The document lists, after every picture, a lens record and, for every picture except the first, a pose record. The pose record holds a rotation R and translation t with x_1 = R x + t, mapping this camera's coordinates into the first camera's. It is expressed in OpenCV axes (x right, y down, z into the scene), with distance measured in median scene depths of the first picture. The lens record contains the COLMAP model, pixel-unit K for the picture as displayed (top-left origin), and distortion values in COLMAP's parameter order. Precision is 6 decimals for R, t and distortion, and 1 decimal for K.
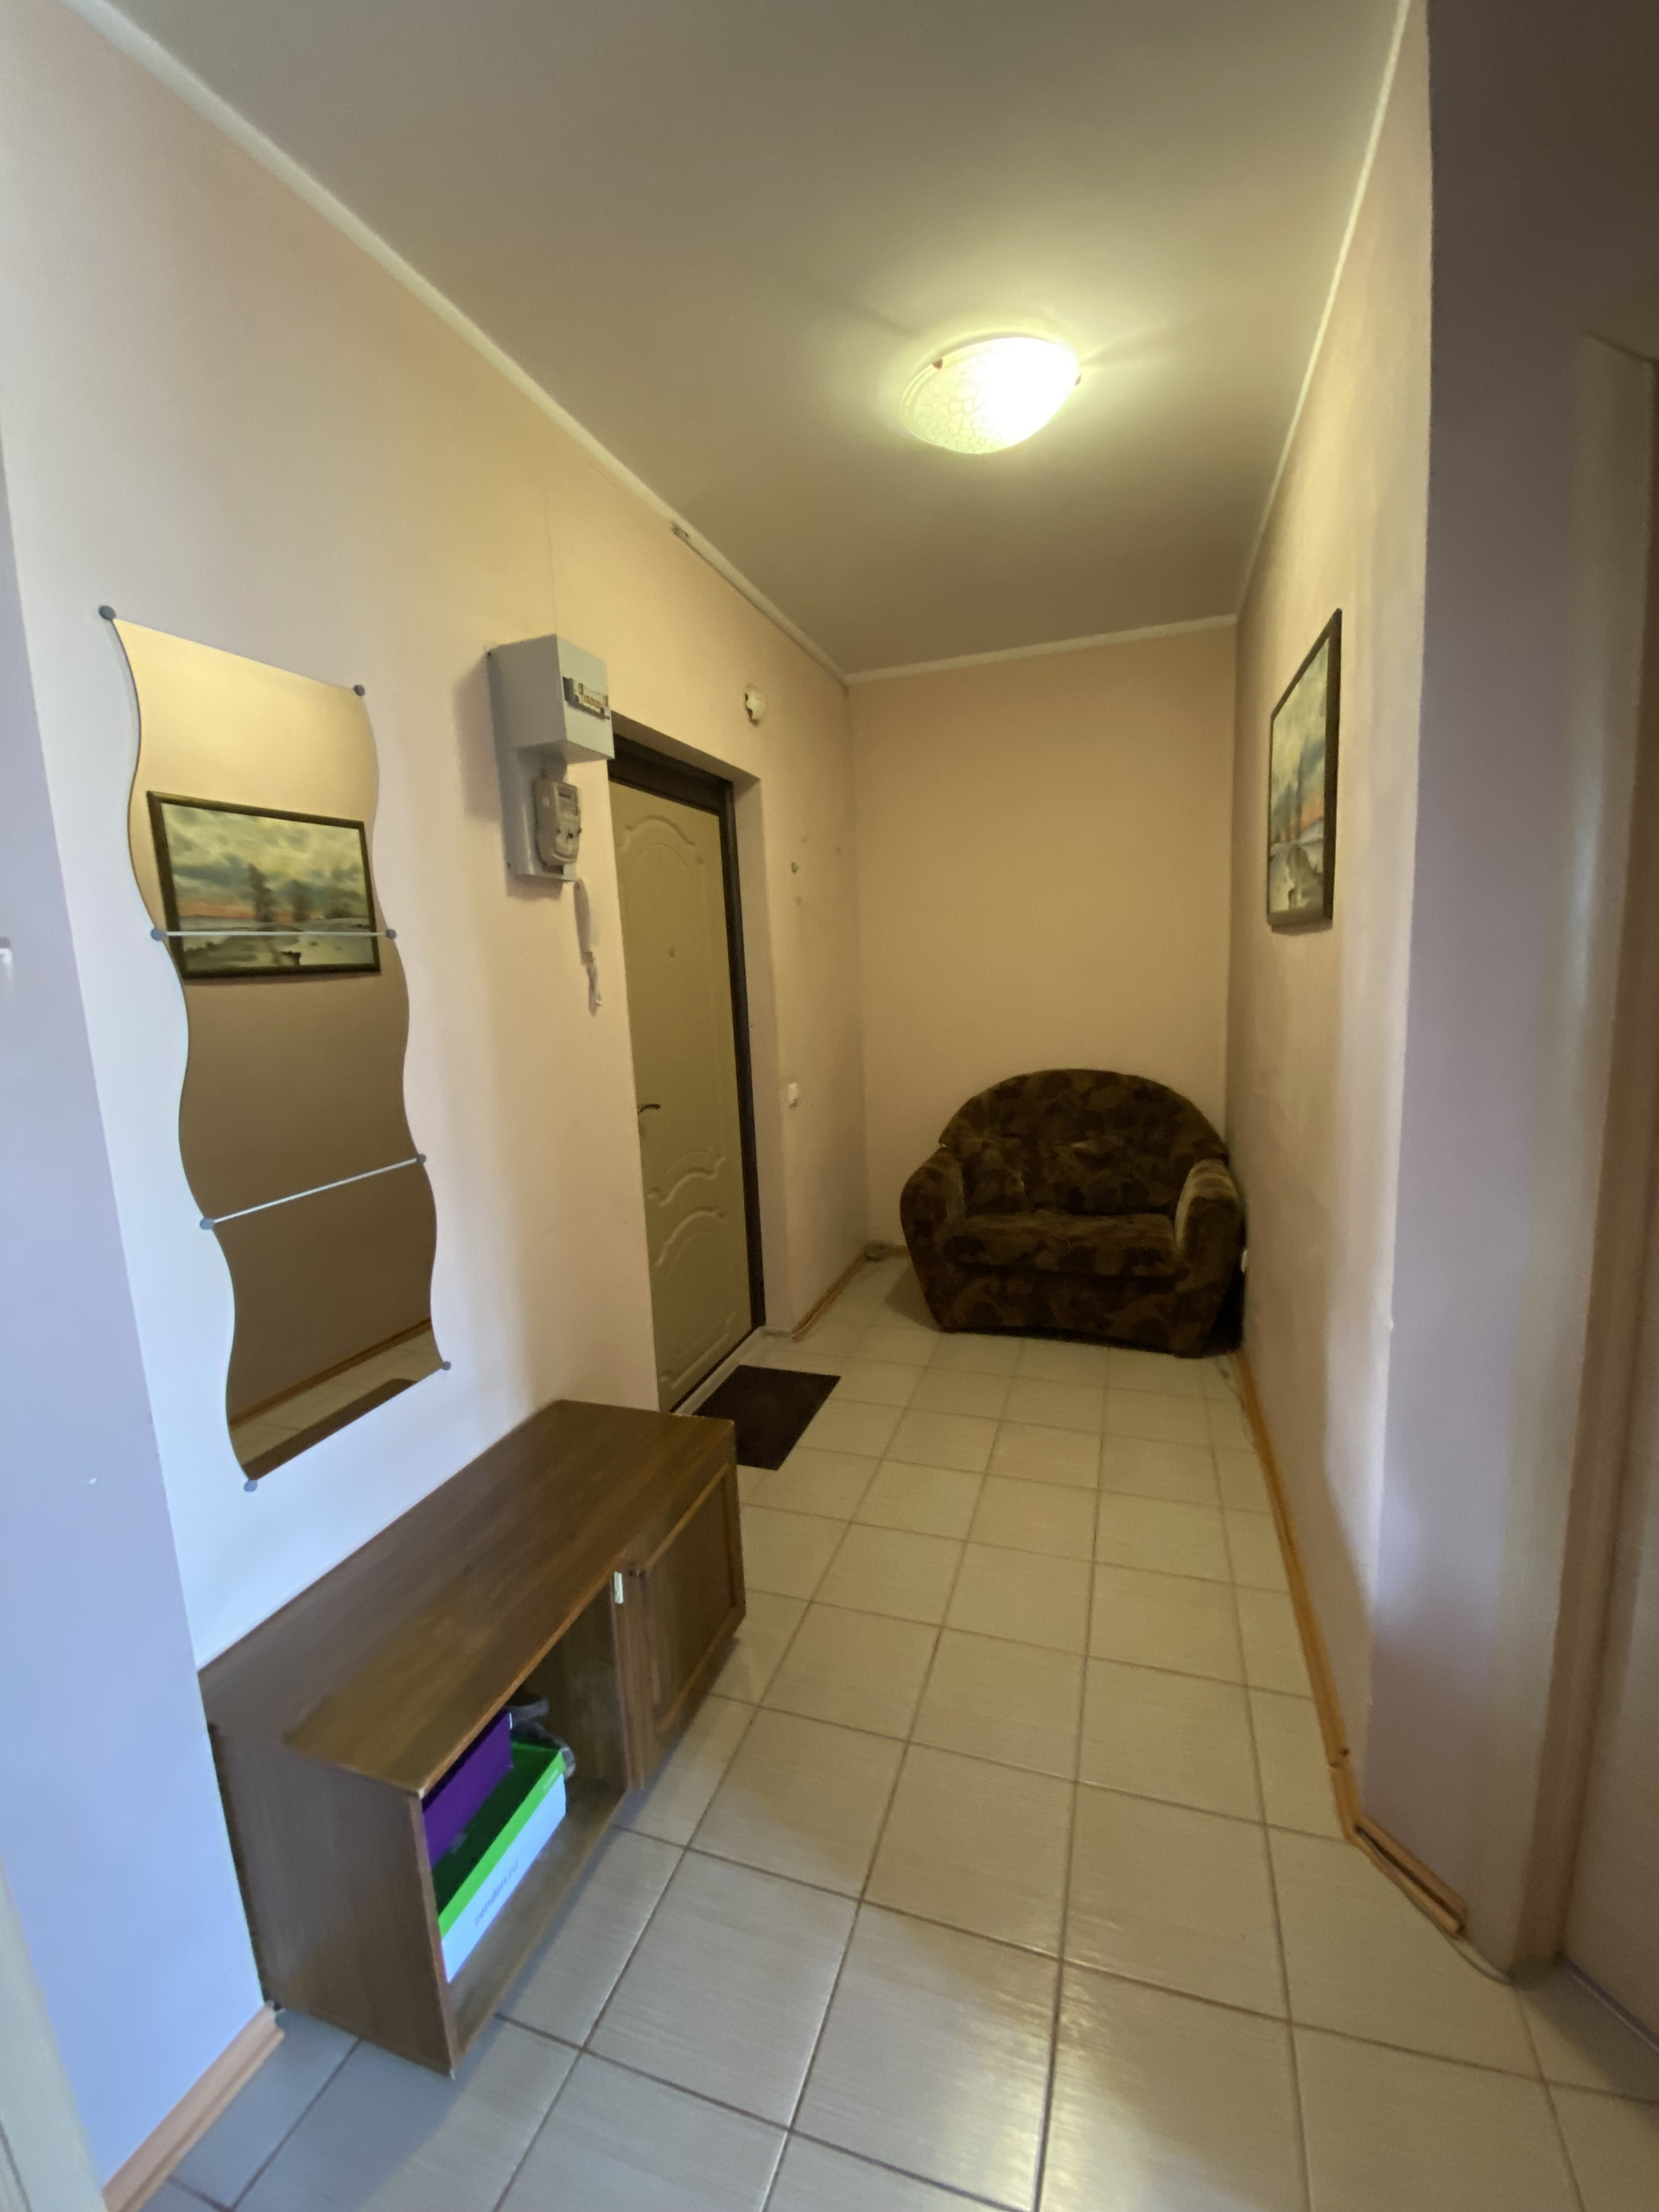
lens RADIAL K [[898.2, 0, 821.5], [0, 898.2, 1105.6], [0, 0, 1]] dist [0.030432, -0.027706]
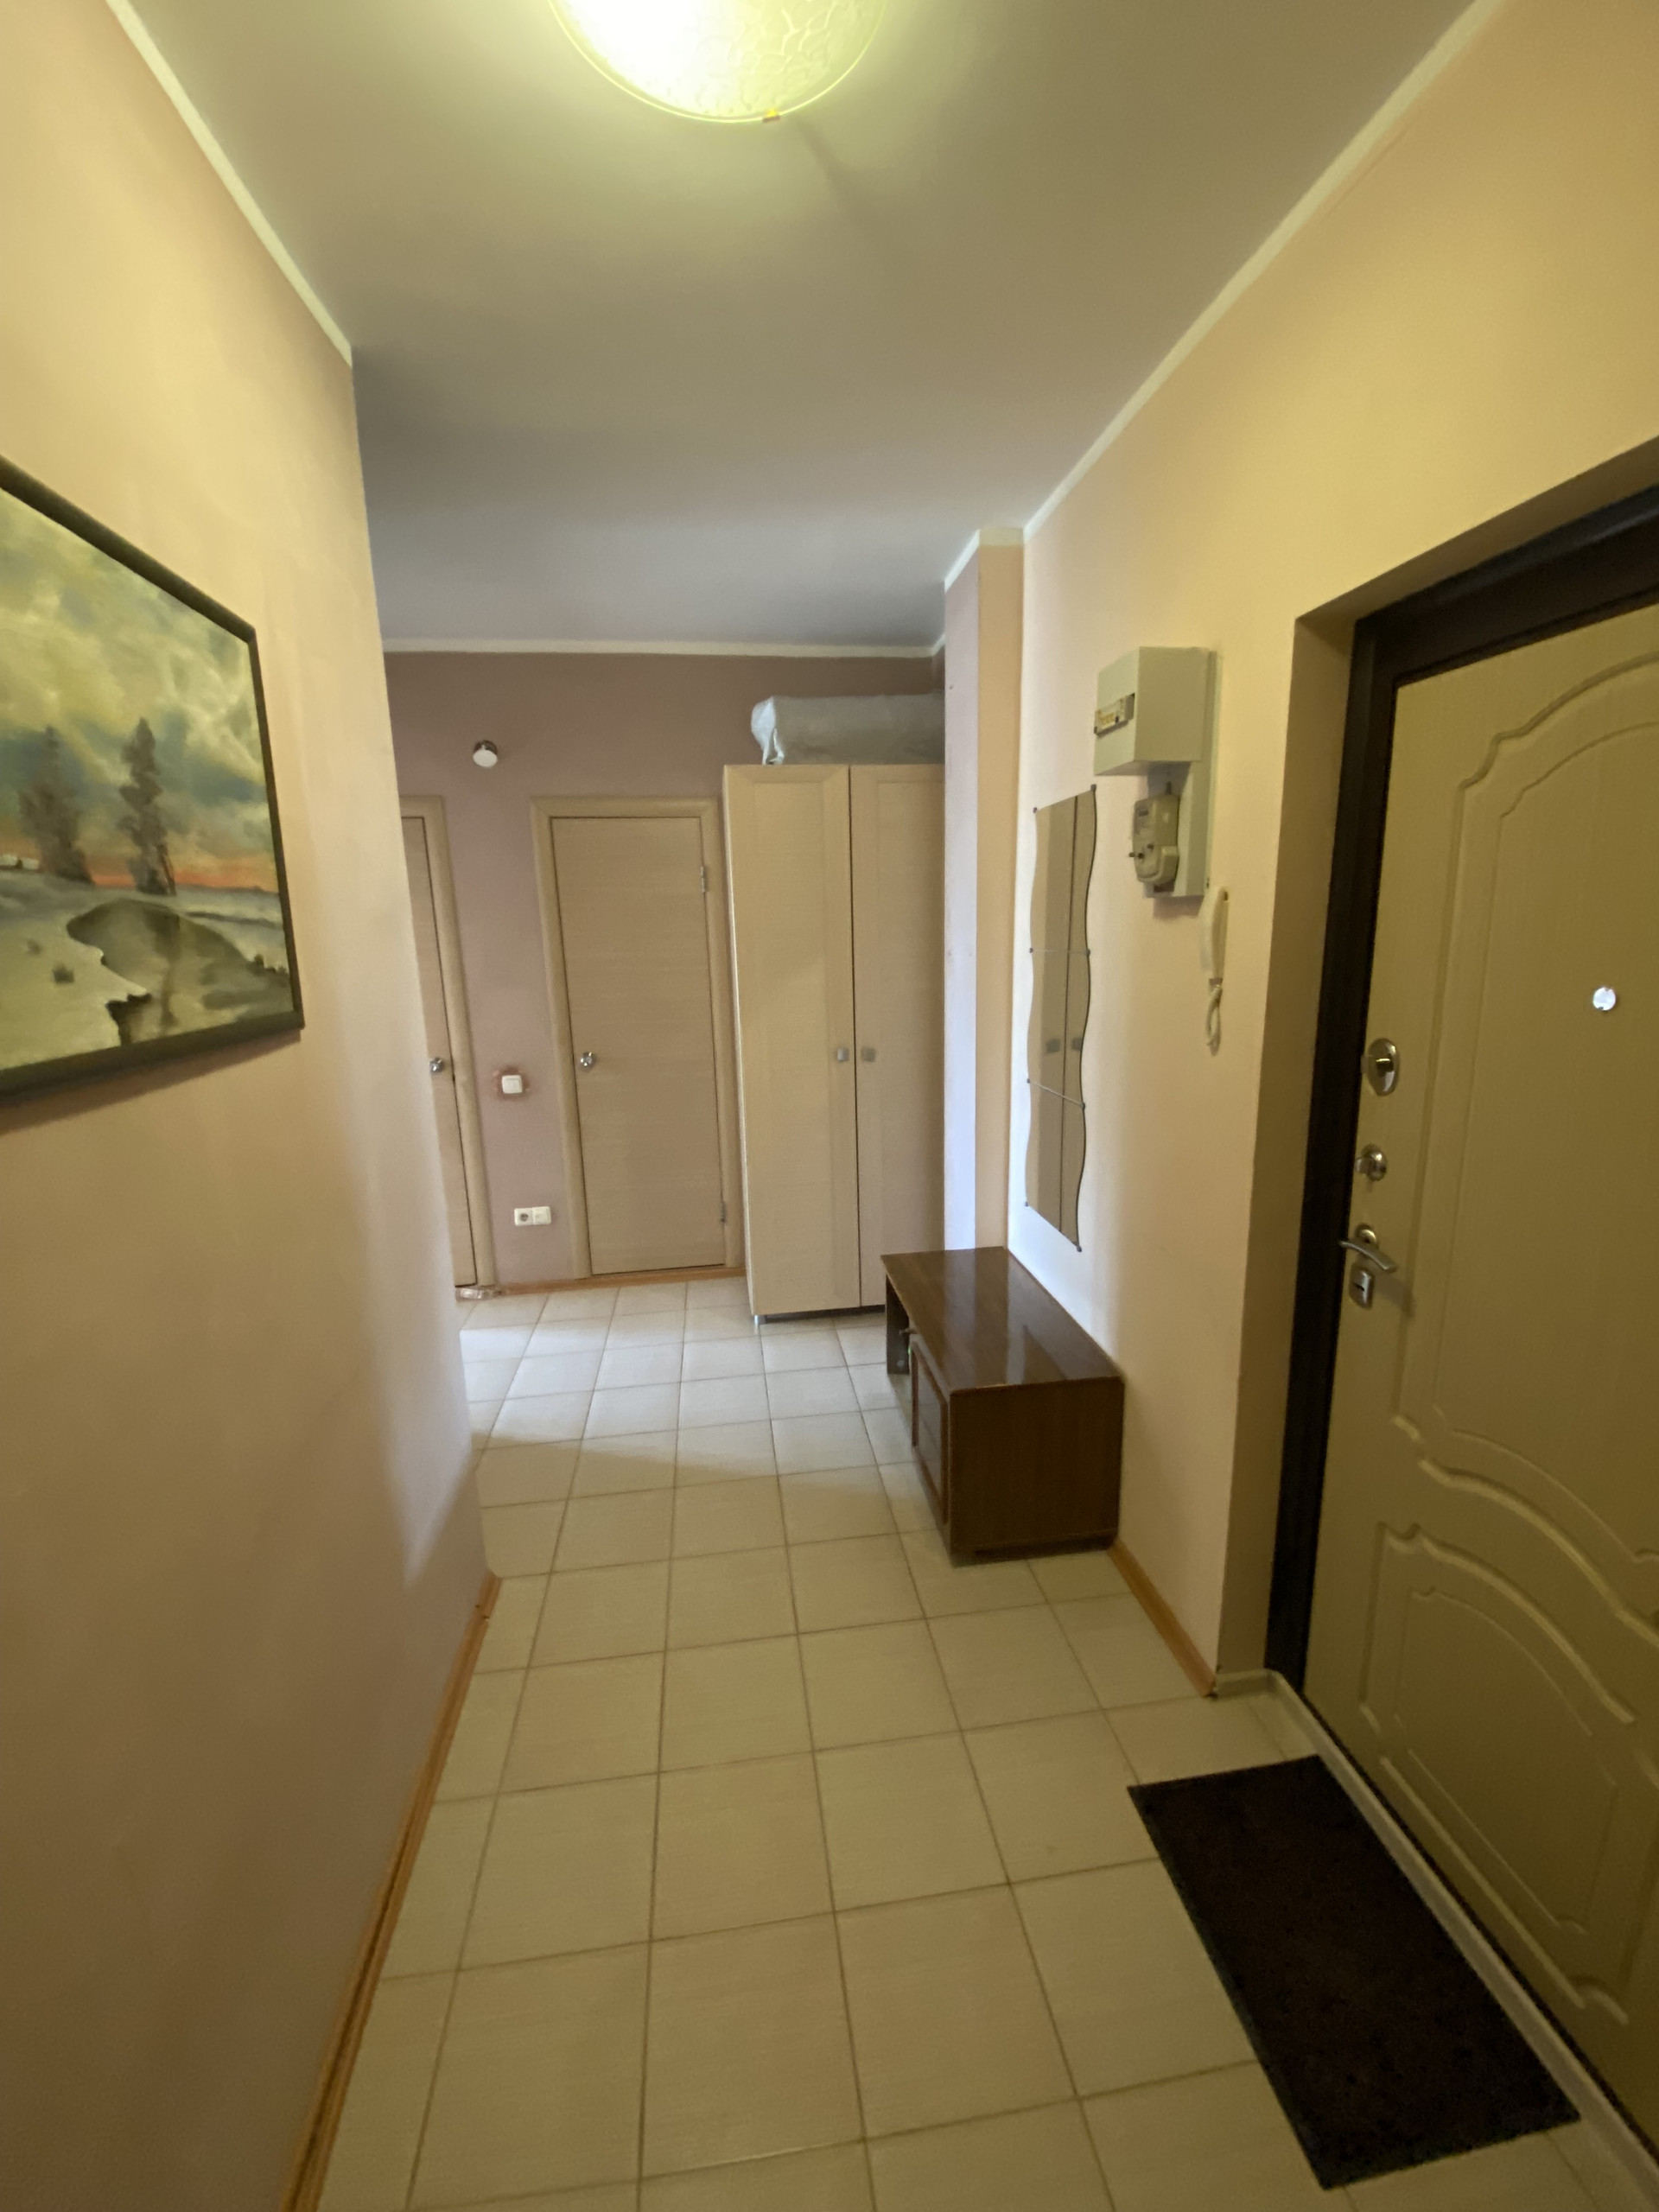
lens RADIAL K [[892.0, 0, 827.8], [0, 892.0, 1101.5], [0, 0, 1]] dist [0.036905, -0.031665]
pose [[-0.891458, 0.156808, -0.425106, 0.331782], [-0.003029, 0.936123, 0.351659, -0.280672], [0.453094, 0.314777, -0.834039, 1.245974]]
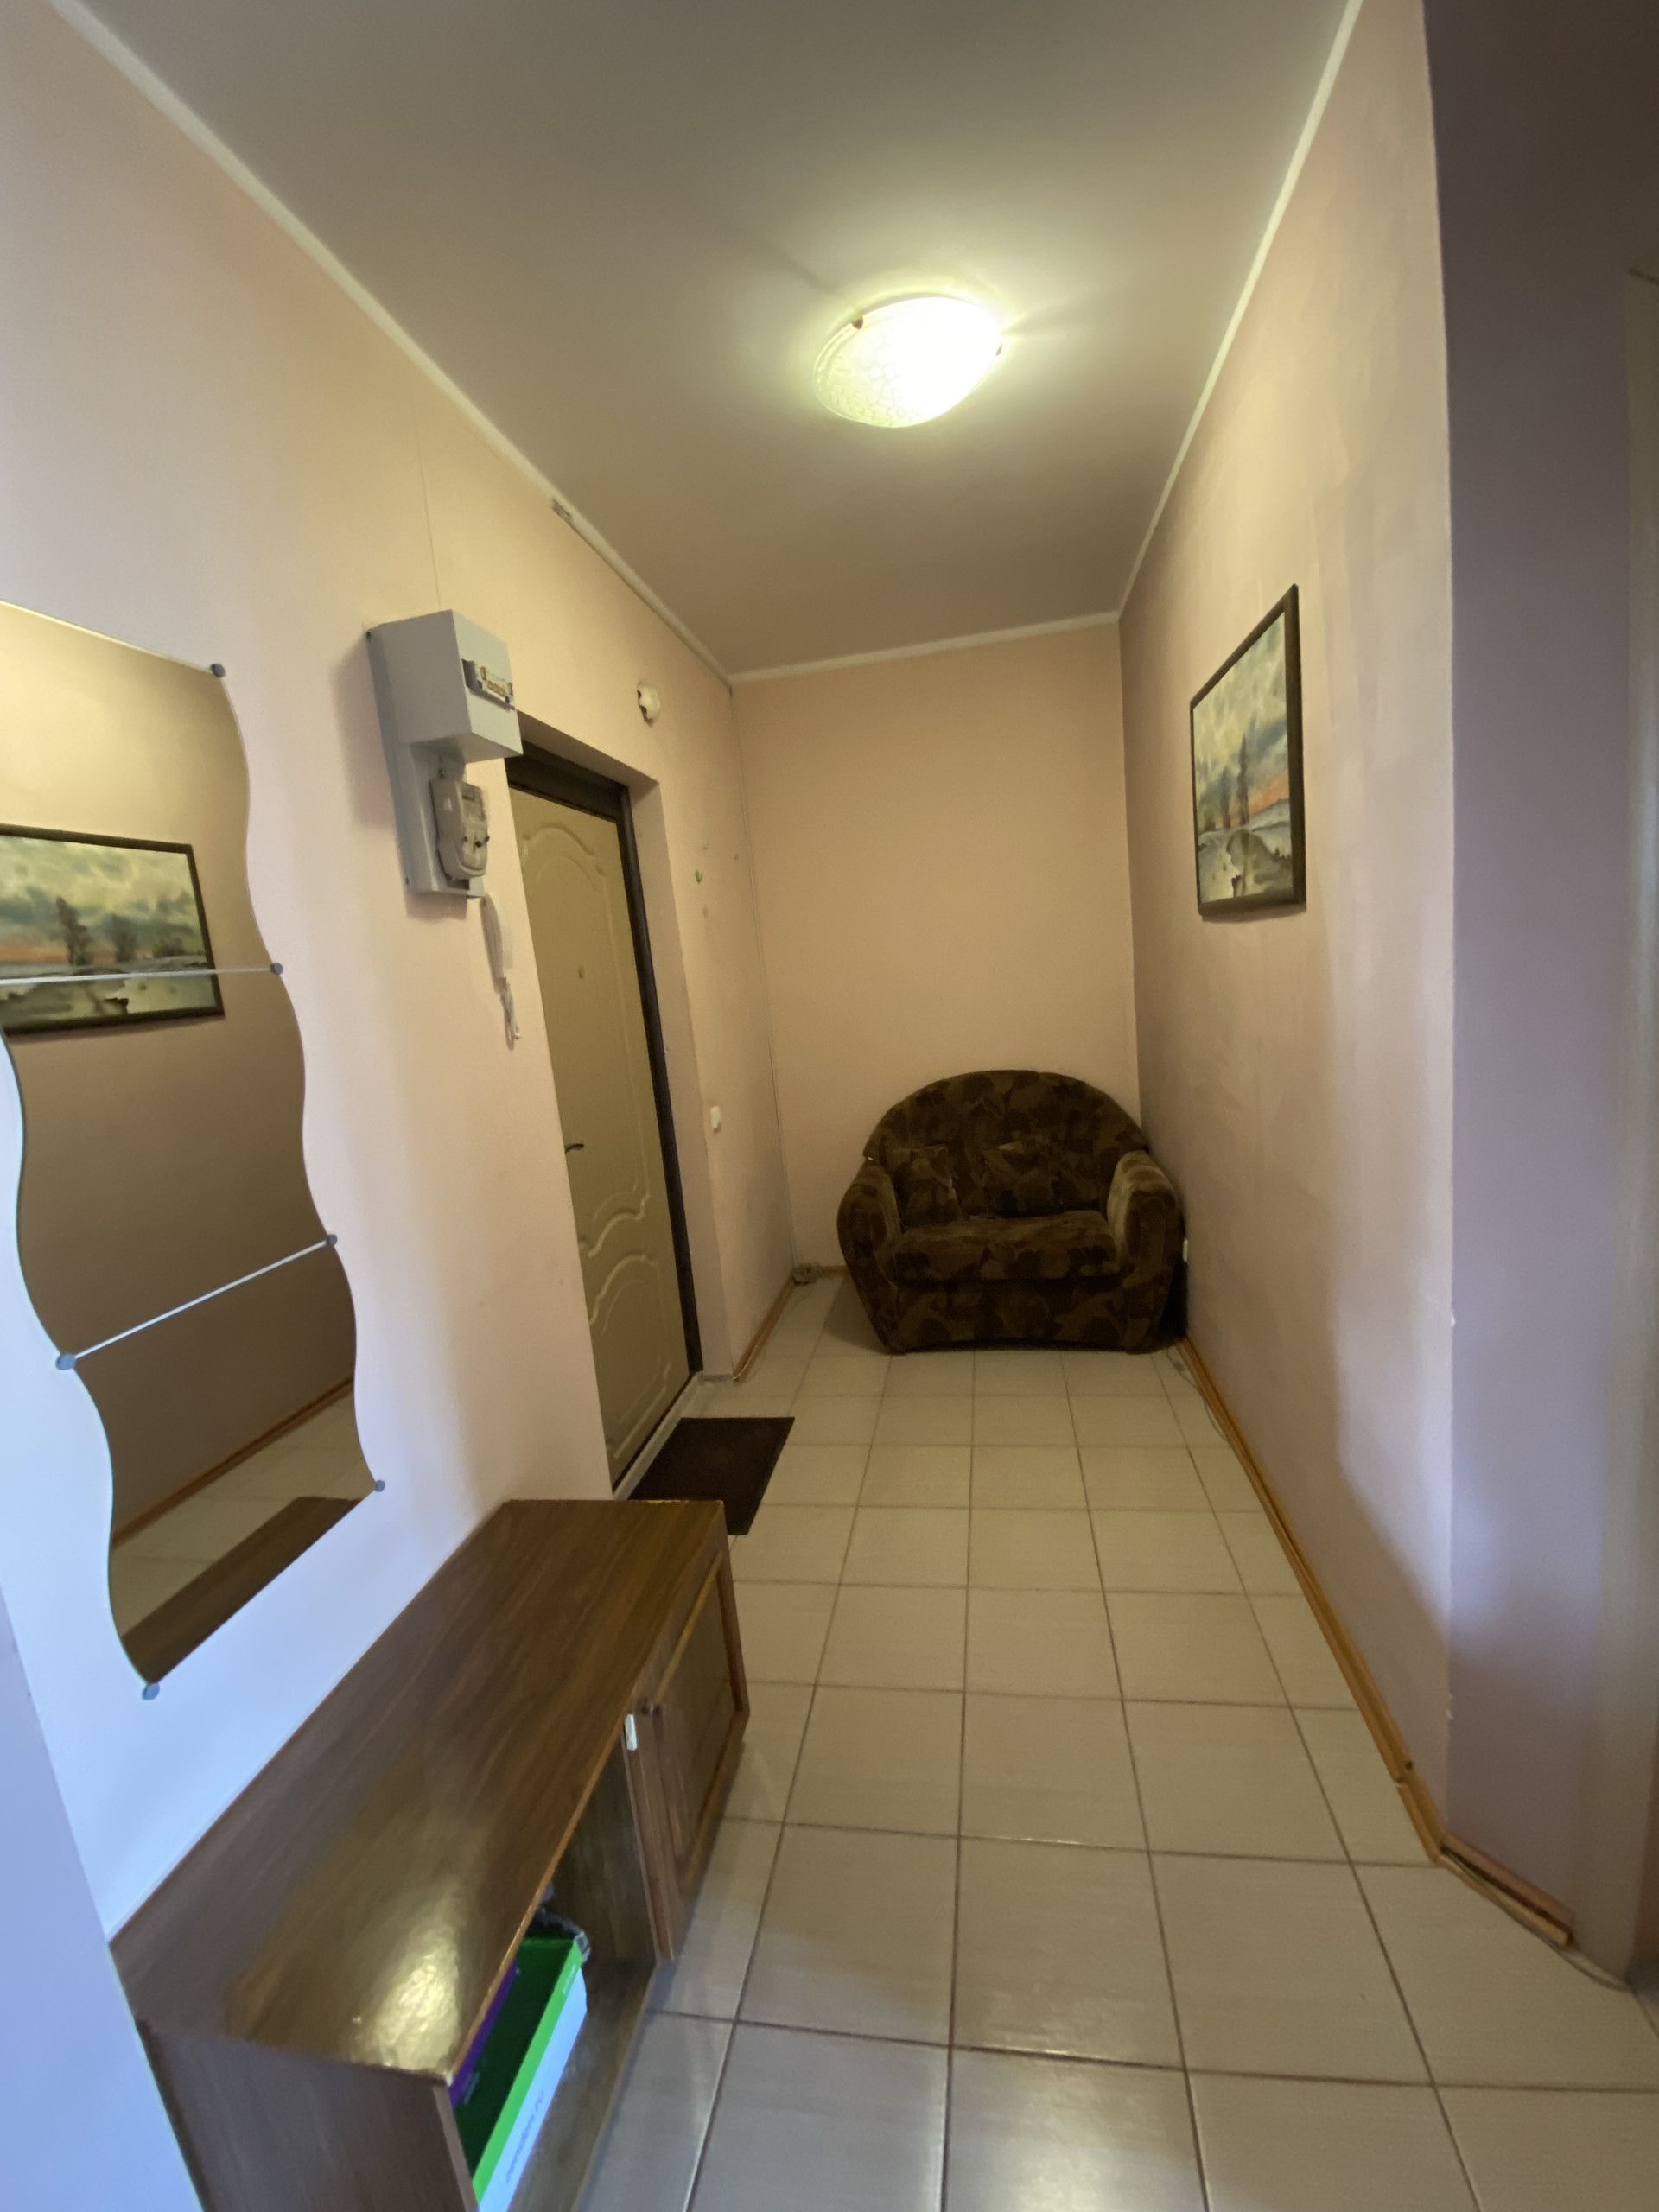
lens RADIAL K [[900.2, 0, 821.9], [0, 900.2, 1103.5], [0, 0, 1]] dist [0.022539, -0.021564]
pose [[0.986558, -0.075382, 0.144988, -0.071606], [0.077589, 0.996939, -0.009621, -0.013595], [-0.143819, 0.020742, 0.989387, 0.075819]]
